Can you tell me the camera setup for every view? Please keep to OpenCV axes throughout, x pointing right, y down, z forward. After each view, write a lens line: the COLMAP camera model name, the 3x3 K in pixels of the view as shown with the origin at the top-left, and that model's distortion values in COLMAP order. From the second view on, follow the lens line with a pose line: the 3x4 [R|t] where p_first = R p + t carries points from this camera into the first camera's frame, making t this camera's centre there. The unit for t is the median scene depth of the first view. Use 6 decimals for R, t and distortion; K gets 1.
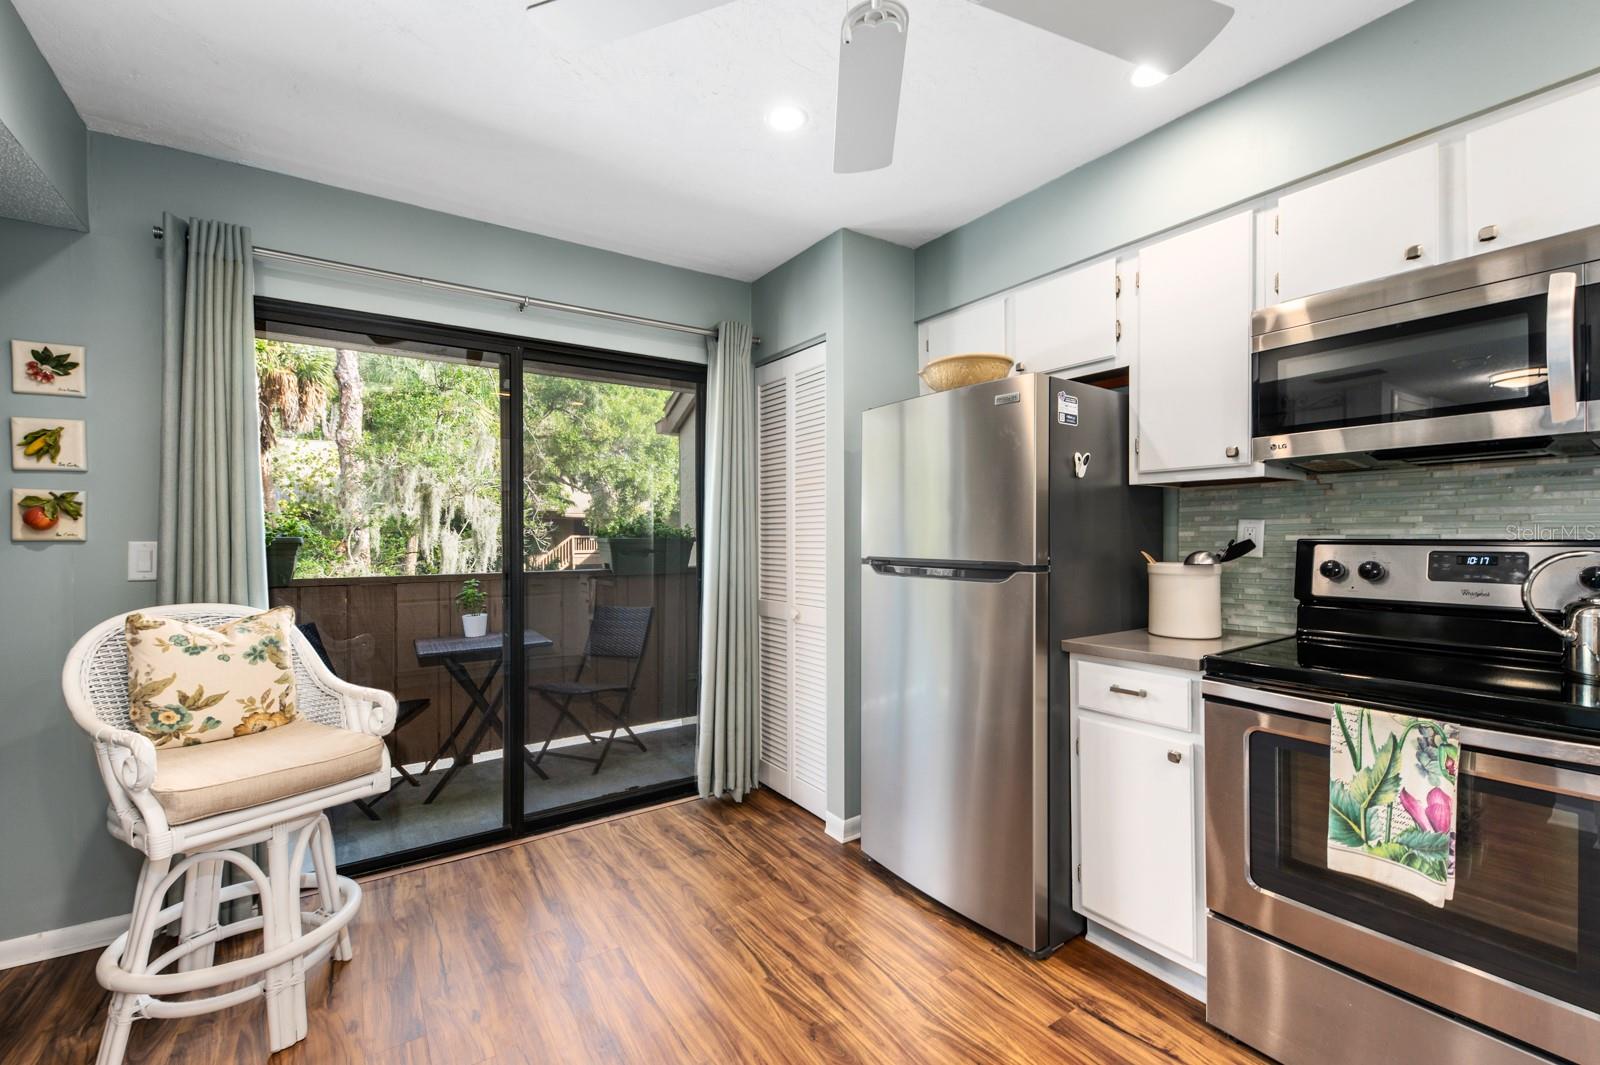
lens RADIAL K [[680.6, 0, 806.6], [0, 680.6, 533.5], [0, 0, 1]] dist [-0.000595, -0.000937]
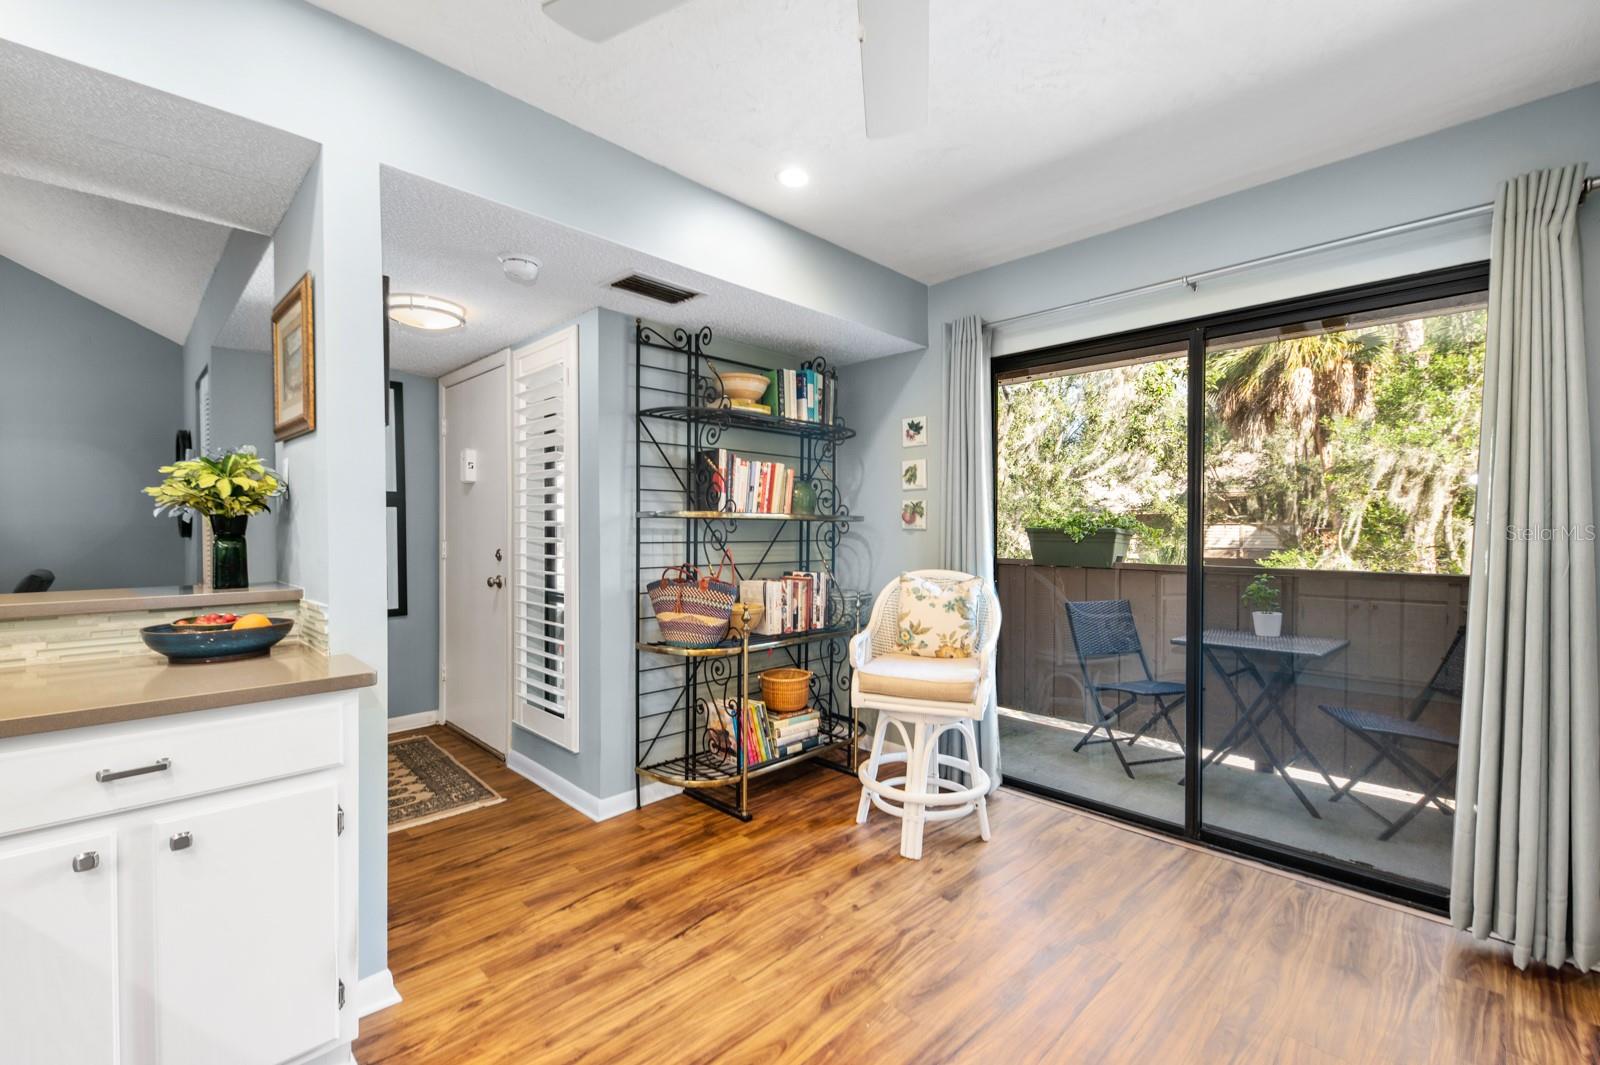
lens RADIAL K [[680.6, 0, 804.2], [0, 680.6, 534.3], [0, 0, 1]] dist [-0.000595, -0.000937]
pose [[0.175102, 0.013942, -0.984452, 0.509452], [0.000501, 0.999898, 0.014250, -0.001455], [0.984550, -0.002989, 0.175077, 0.357547]]
